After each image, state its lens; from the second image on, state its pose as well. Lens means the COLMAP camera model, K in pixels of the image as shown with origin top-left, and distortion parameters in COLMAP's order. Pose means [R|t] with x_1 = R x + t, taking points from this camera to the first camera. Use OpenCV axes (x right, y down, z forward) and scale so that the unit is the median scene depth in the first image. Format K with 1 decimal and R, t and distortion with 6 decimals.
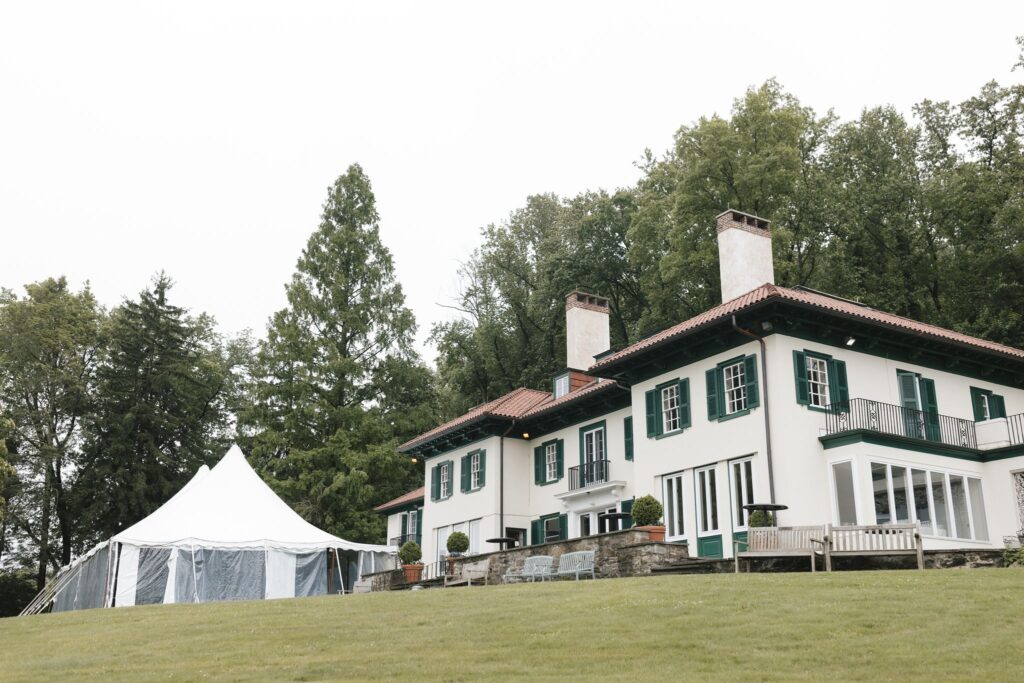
lens RADIAL K [[985.3, 0, 512.0], [0, 985.3, 341.5], [0, 0, 1]] dist [-0.001438, -0.007190]
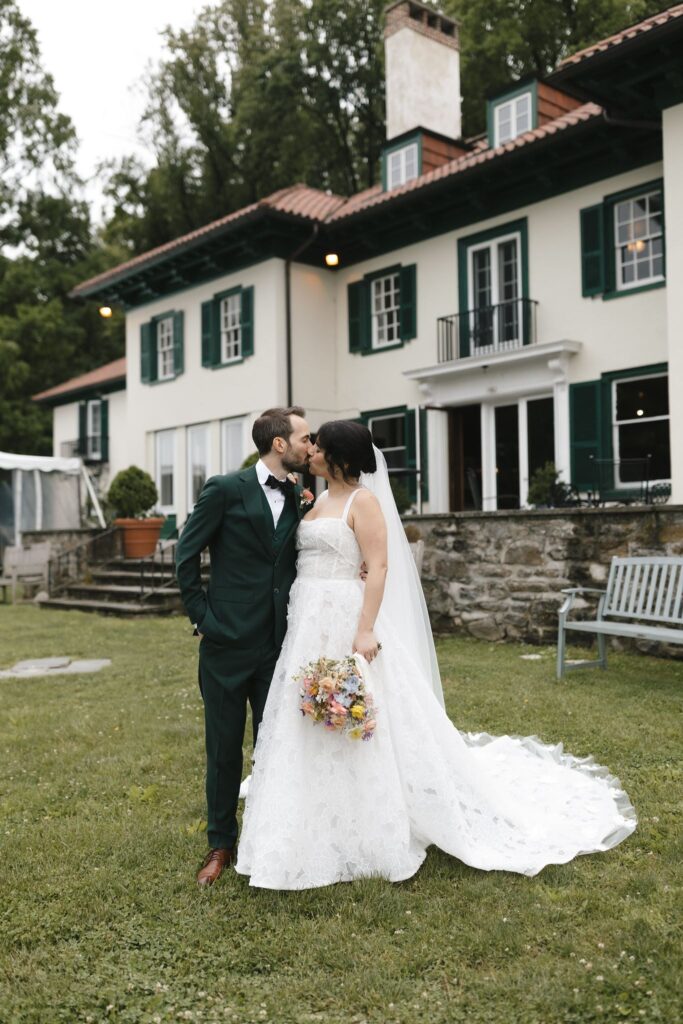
lens RADIAL K [[985.3, 0, 341.5], [0, 985.3, 512.0], [0, 0, 1]] dist [-0.001438, -0.007190]
pose [[0.985204, -0.012624, 0.170920, -0.069979], [-0.035306, 0.960944, 0.274483, 0.077620], [-0.167709, -0.276456, 0.946280, 0.448923]]
